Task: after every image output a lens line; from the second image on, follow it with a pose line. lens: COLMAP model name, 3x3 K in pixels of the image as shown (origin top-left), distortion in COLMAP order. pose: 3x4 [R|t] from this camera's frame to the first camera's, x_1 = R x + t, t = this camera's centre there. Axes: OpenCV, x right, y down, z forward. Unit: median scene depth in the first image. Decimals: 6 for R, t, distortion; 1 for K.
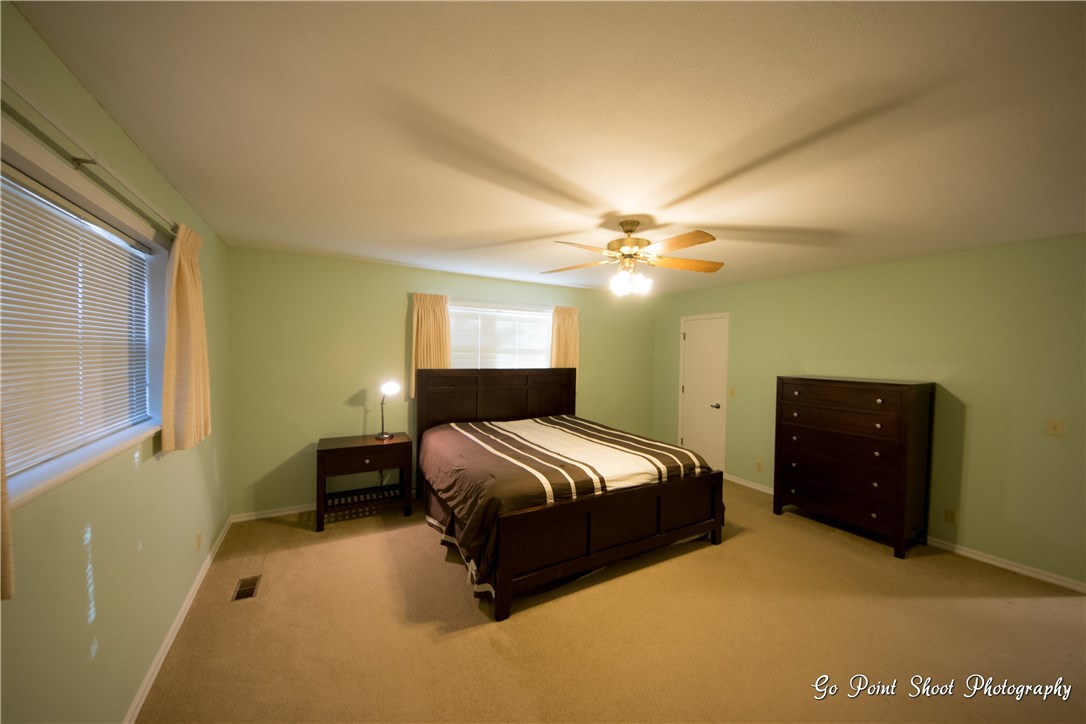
lens RADIAL K [[391.0, 0, 543.0], [0, 391.0, 362.0], [0, 0, 1]] dist [0.030403, -0.020291]
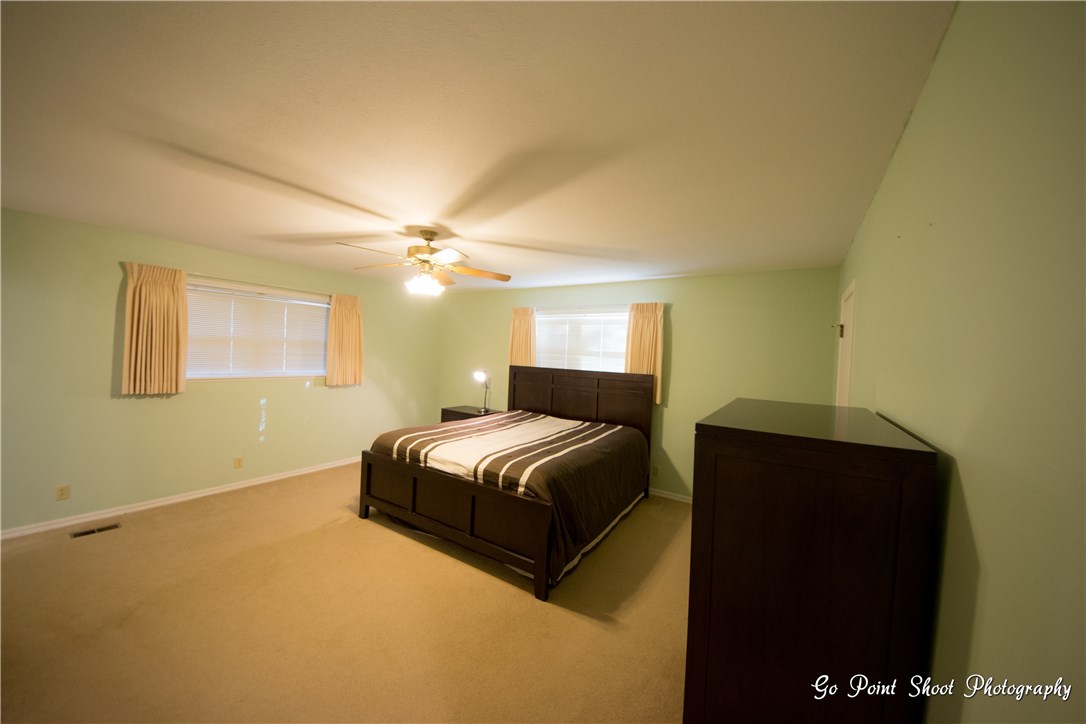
lens RADIAL K [[391.0, 0, 543.0], [0, 391.0, 362.0], [0, 0, 1]] dist [0.030403, -0.020291]
pose [[0.454318, 0.019258, -0.890631, 0.842526], [-0.055282, 0.998449, -0.006610, 0.007571], [0.889122, 0.052239, 0.454678, 0.478664]]
